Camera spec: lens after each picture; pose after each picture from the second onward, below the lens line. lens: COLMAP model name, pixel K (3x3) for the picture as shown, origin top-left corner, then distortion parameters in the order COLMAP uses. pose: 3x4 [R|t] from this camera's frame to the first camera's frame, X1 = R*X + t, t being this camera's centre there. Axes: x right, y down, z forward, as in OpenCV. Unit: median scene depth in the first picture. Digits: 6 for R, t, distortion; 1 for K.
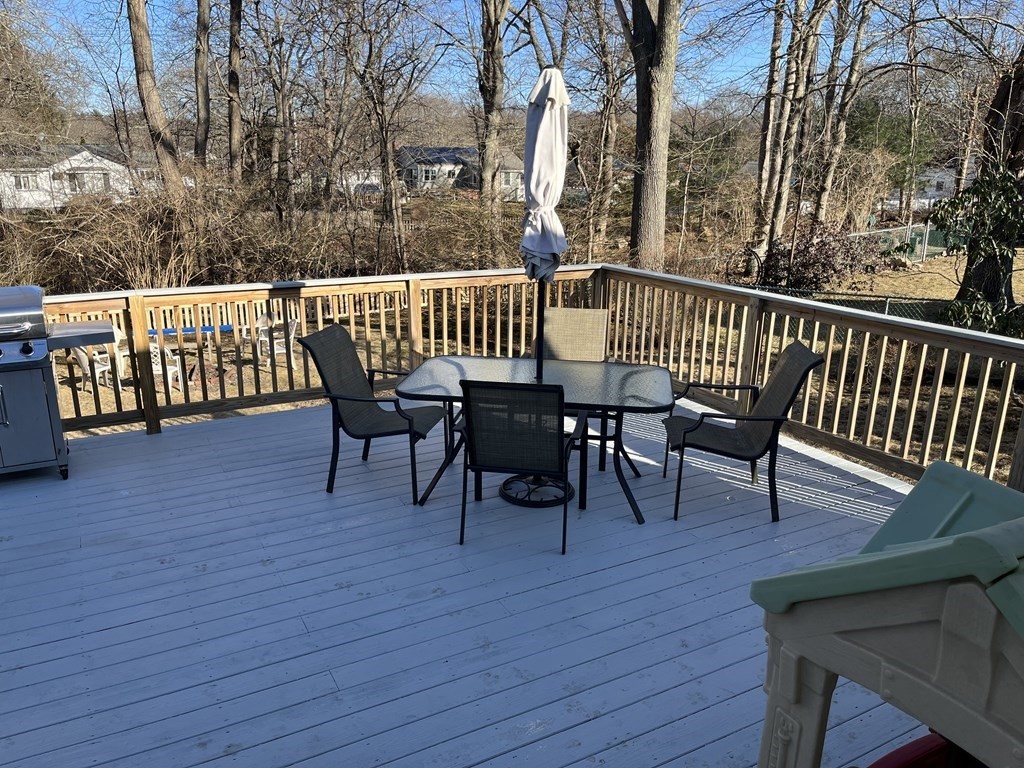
lens RADIAL K [[778.7, 0, 512.0], [0, 778.7, 384.0], [0, 0, 1]] dist [0.045302, -0.040056]
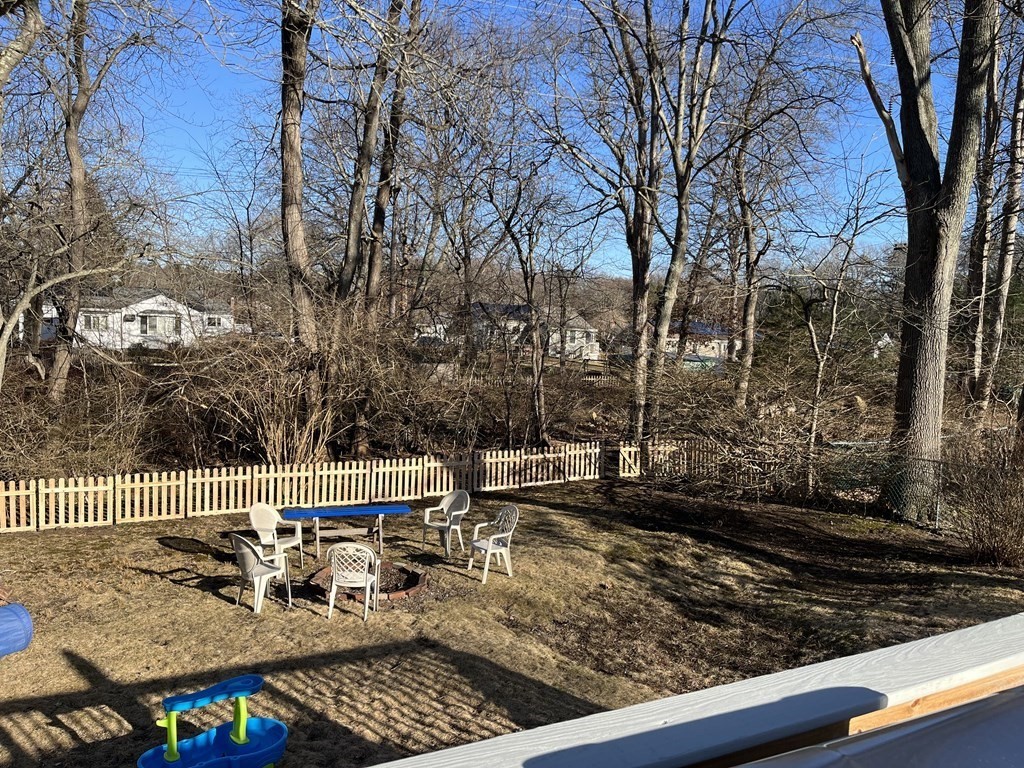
lens RADIAL K [[762.5, 0, 514.5], [0, 762.5, 394.0], [0, 0, 1]] dist [0.092320, -0.137883]
pose [[0.998942, 0.039488, -0.023556, -0.175227], [-0.043114, 0.982466, -0.181391, -0.036877], [0.015981, 0.182215, 0.983129, 0.175066]]
